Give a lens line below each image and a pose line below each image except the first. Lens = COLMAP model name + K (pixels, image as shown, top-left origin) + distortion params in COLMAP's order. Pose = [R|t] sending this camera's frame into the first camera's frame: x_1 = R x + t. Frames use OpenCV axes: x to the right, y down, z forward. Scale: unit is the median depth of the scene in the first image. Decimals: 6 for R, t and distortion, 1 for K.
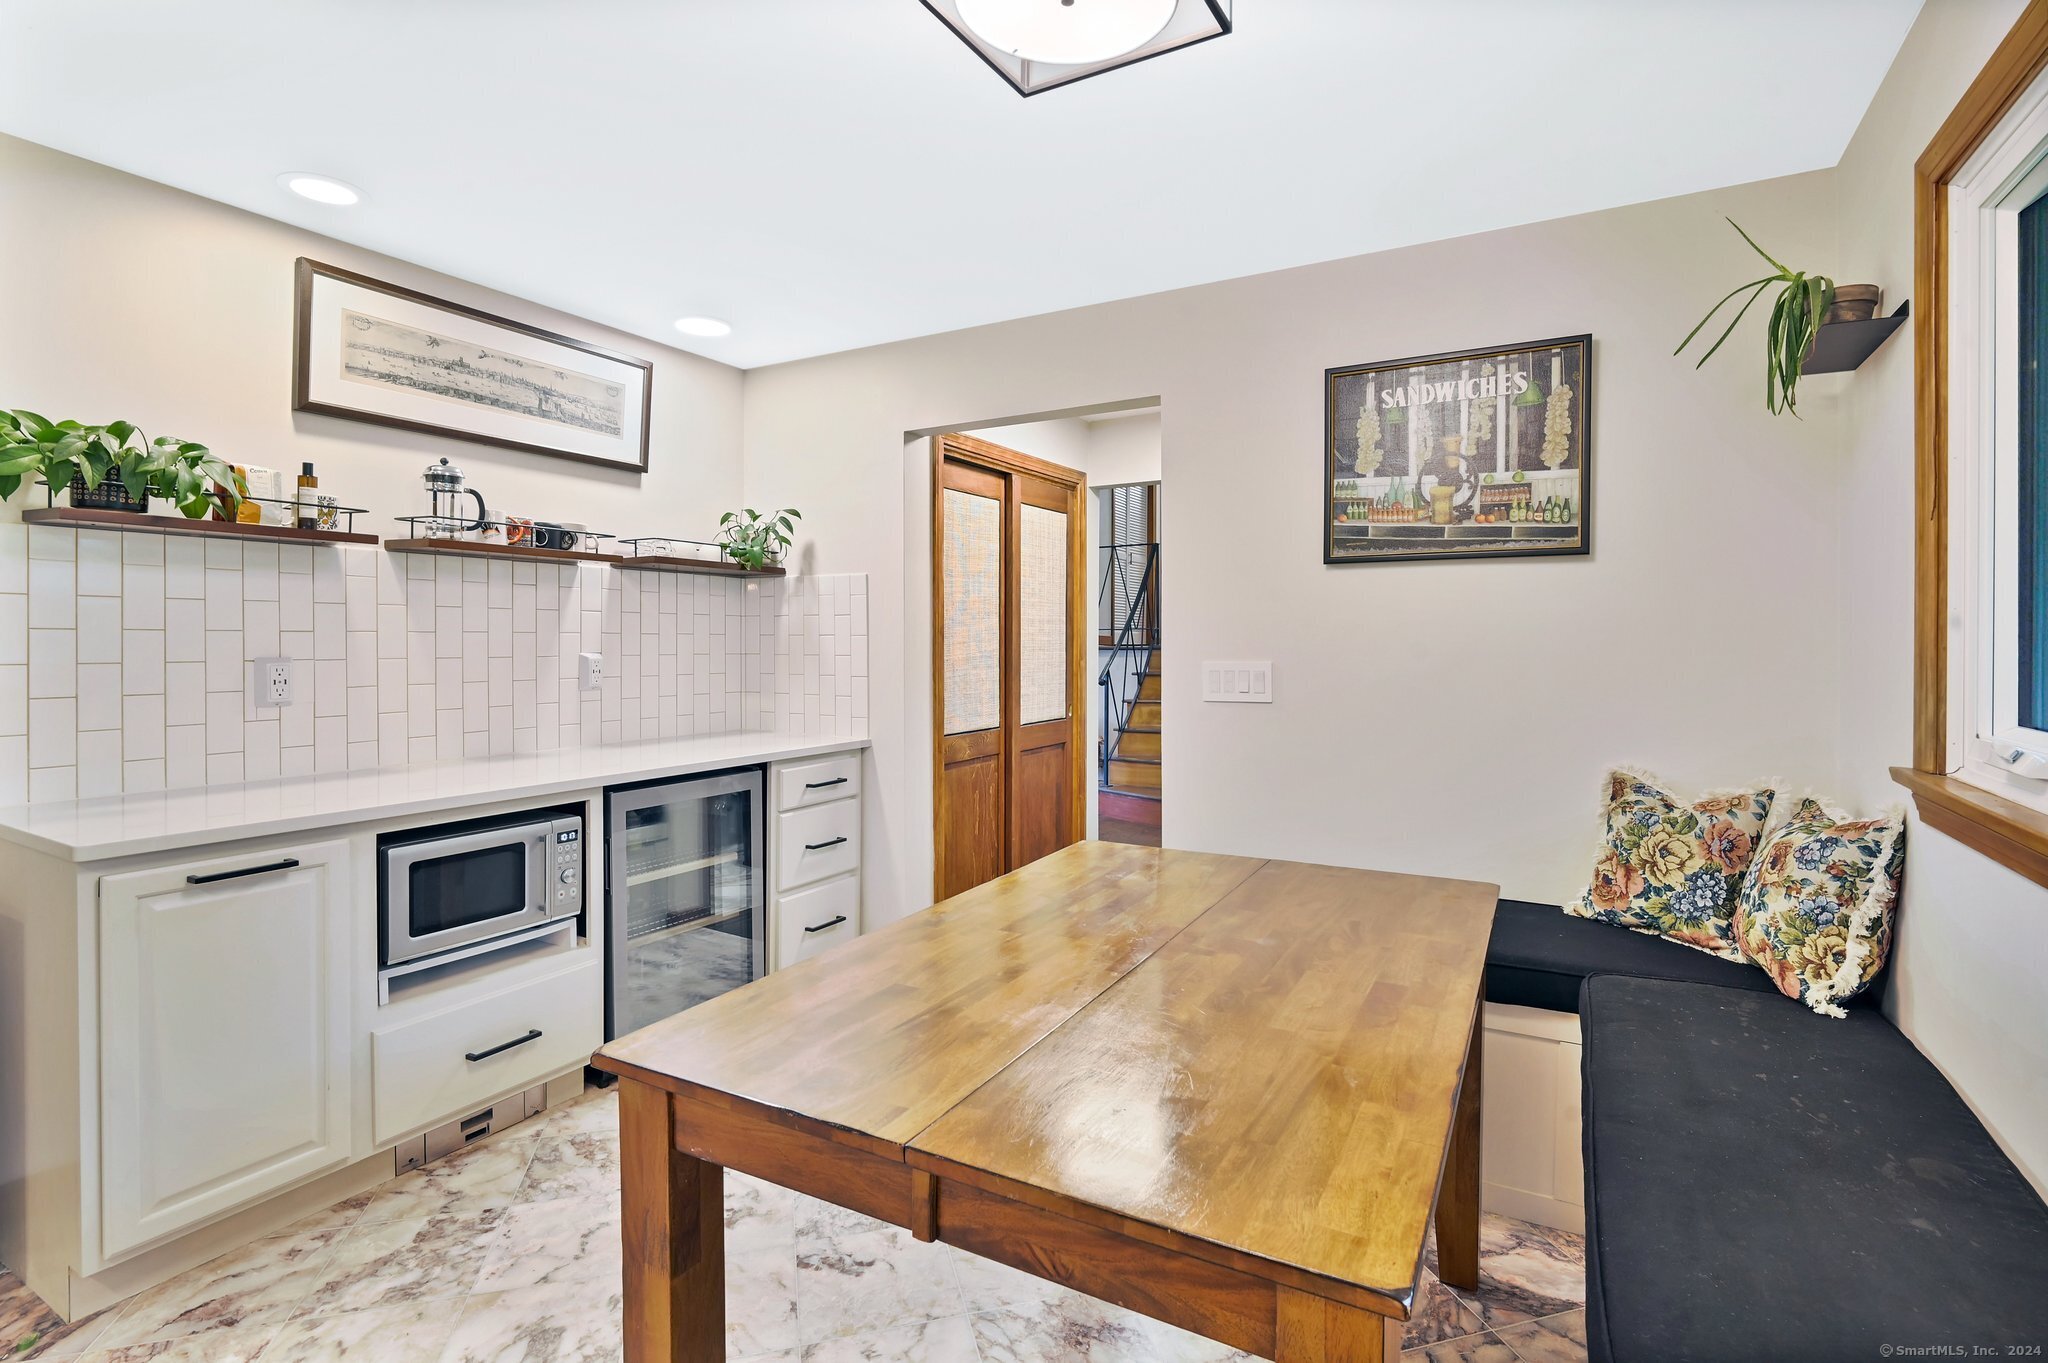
lens RADIAL K [[967.0, 0, 1035.6], [0, 967.0, 644.7], [0, 0, 1]] dist [-0.007052, -0.000979]
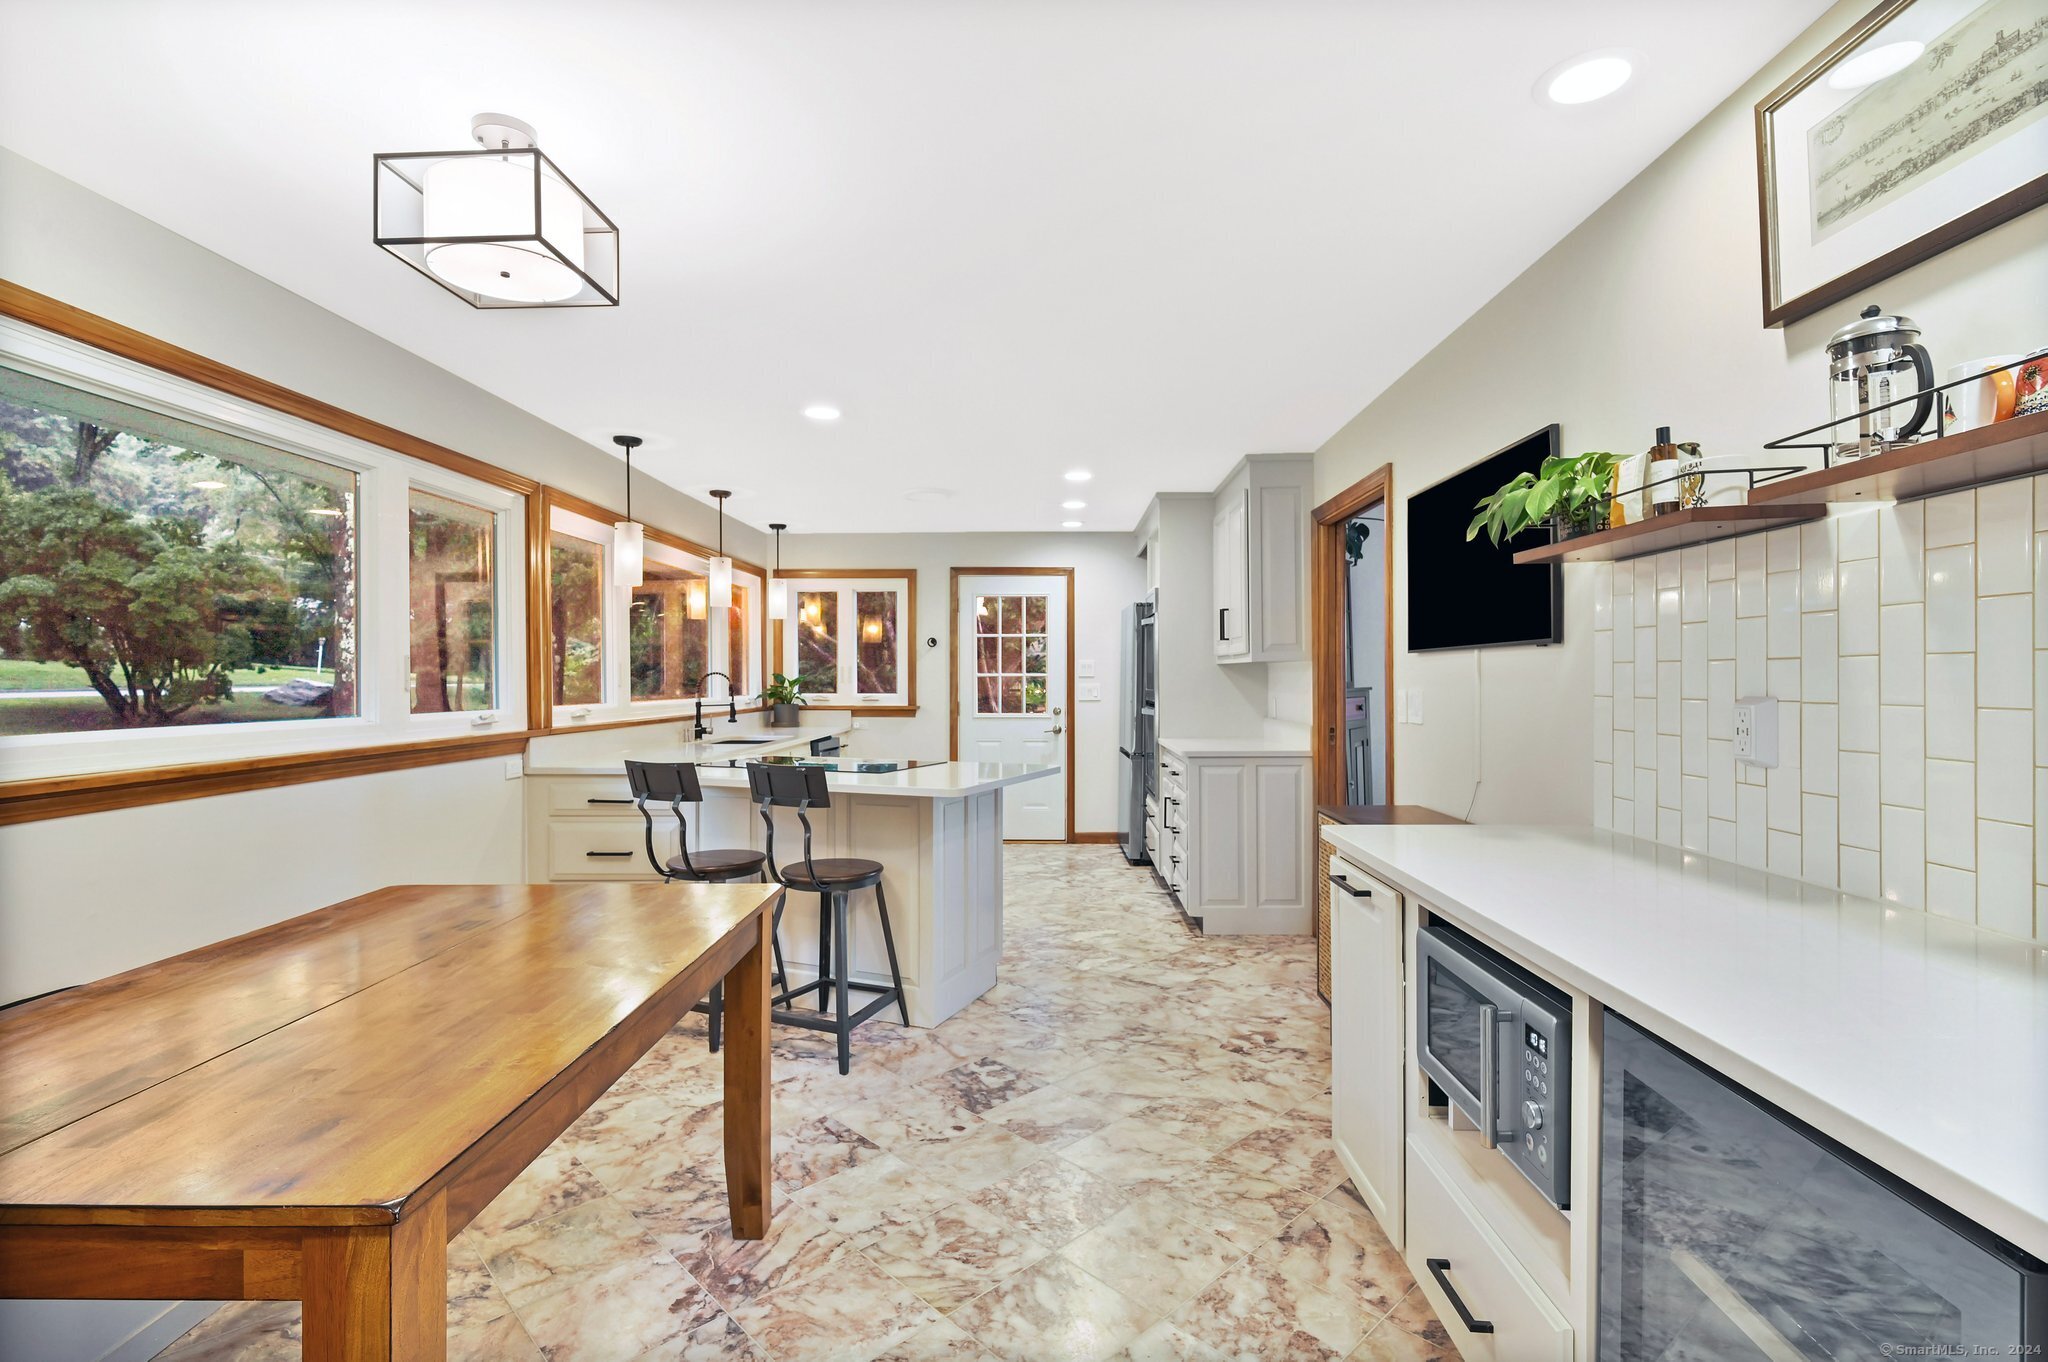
lens RADIAL K [[944.4, 0, 1024.0], [0, 944.4, 681.0], [0, 0, 1]] dist [0.000114, 0.000229]
pose [[-0.879616, -0.000565, -0.475684, 0.007865], [-0.005456, 0.999945, 0.008902, -0.000595], [0.475653, 0.010426, -0.879571, 1.369756]]
